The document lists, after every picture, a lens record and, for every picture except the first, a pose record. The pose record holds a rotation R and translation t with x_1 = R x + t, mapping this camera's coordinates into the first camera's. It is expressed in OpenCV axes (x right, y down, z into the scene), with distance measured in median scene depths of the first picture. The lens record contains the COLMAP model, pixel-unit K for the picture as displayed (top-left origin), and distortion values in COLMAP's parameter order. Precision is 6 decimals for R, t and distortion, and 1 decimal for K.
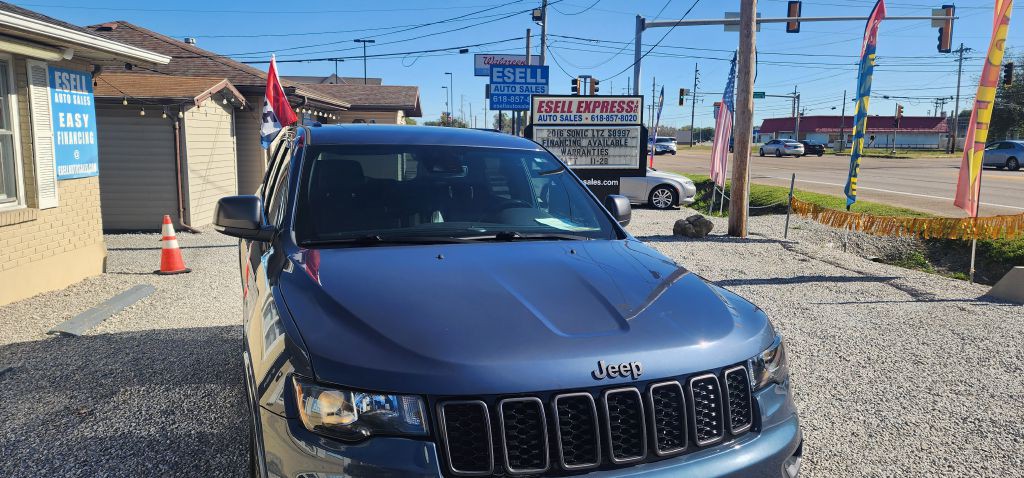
lens RADIAL K [[683.2, 0, 520.6], [0, 683.2, 241.3], [0, 0, 1]] dist [0.082709, -0.078143]
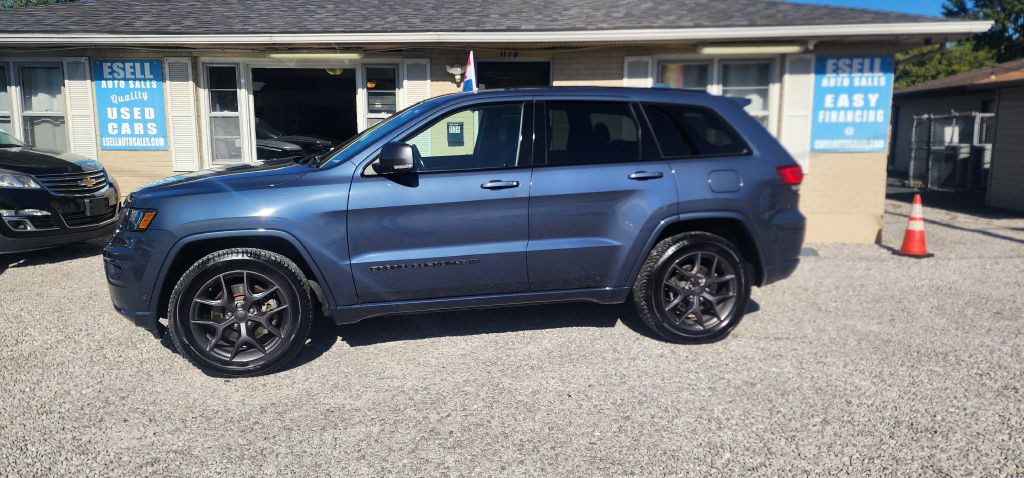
lens RADIAL K [[683.2, 0, 510.5], [0, 683.2, 228.0], [0, 0, 1]] dist [0.082709, -0.078143]
pose [[-0.166601, 0.125071, -0.978060, 0.263155], [-0.146483, 0.977776, 0.149986, -0.027236], [0.975083, 0.168257, -0.144578, 0.301085]]
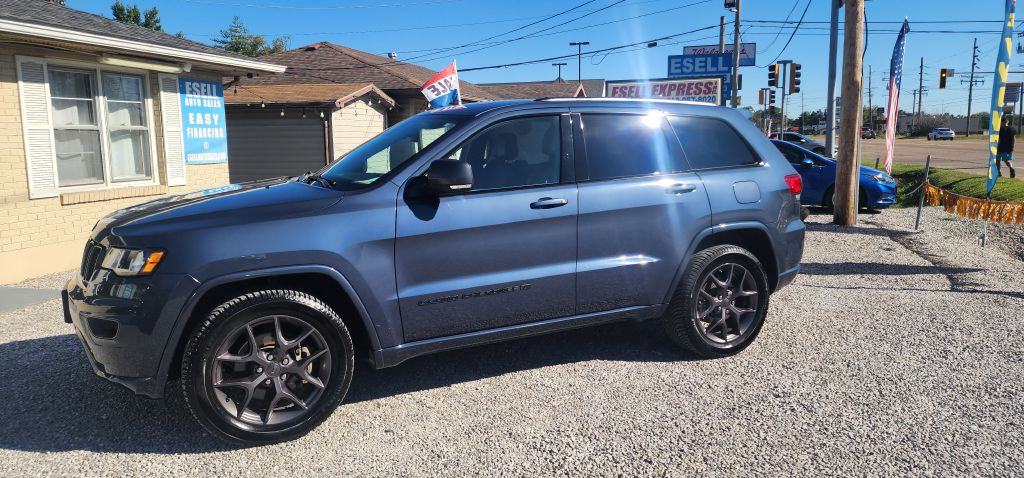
lens RADIAL K [[683.2, 0, 514.0], [0, 683.2, 231.1], [0, 0, 1]] dist [0.082709, -0.078143]
pose [[0.938724, 0.020792, -0.344042, 0.158381], [-0.025425, 0.999637, -0.008960, 0.014358], [0.343730, 0.017158, 0.938912, -0.002810]]
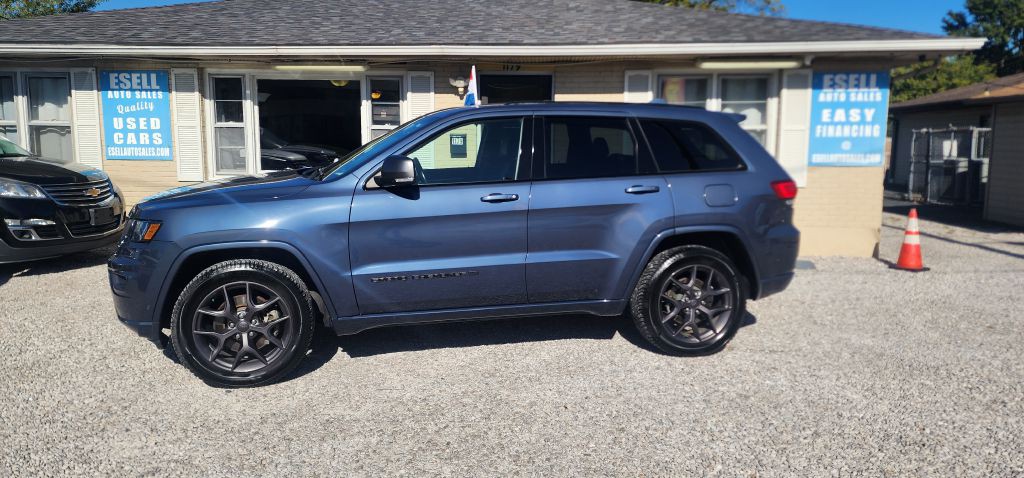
lens RADIAL K [[683.2, 0, 517.2], [0, 683.2, 222.0], [0, 0, 1]] dist [0.082709, -0.078143]
pose [[-0.163092, 0.103061, -0.981213, 0.267310], [-0.152743, 0.979901, 0.128311, -0.029818], [0.974716, 0.170800, -0.144072, 0.303256]]
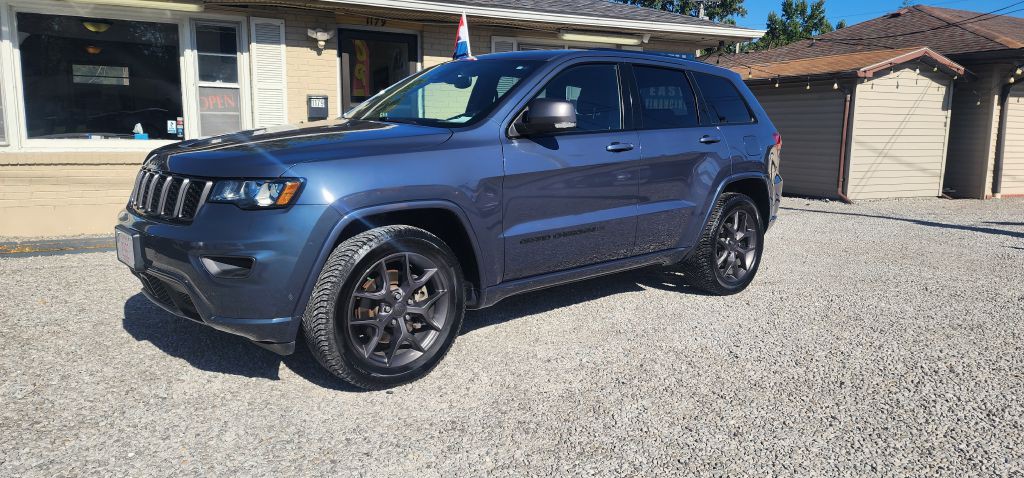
lens RADIAL K [[683.2, 0, 521.9], [0, 683.2, 240.3], [0, 0, 1]] dist [0.082709, -0.078143]
pose [[0.340564, 0.139428, -0.929826, 0.234902], [-0.144652, 0.984939, 0.094711, 0.010215], [0.929027, 0.102246, 0.355603, 0.142156]]
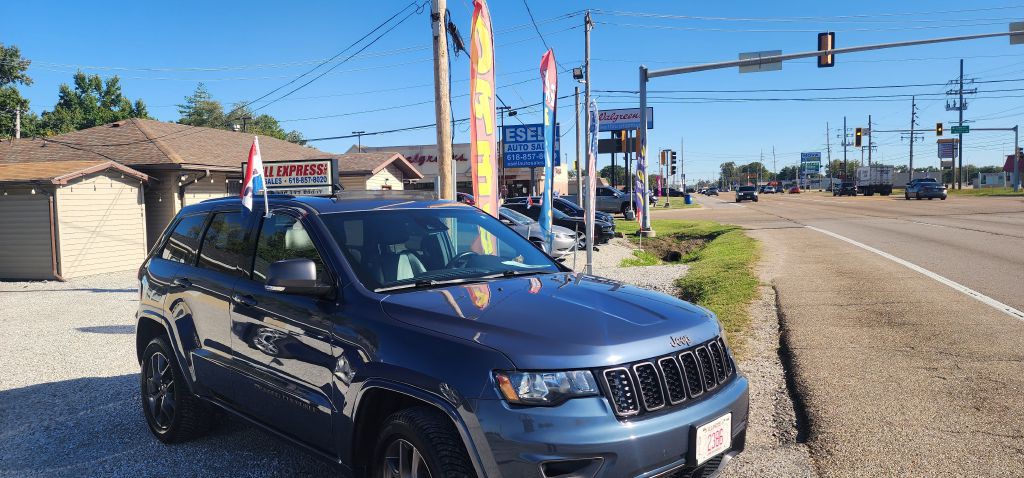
lens RADIAL K [[683.2, 0, 504.0], [0, 683.2, 243.0], [0, 0, 1]] dist [0.082709, -0.078143]
pose [[0.938156, -0.012012, -0.346004, 0.538529], [-0.014416, 0.997176, -0.073704, -0.000014], [0.345912, 0.074134, 0.935334, 0.049497]]
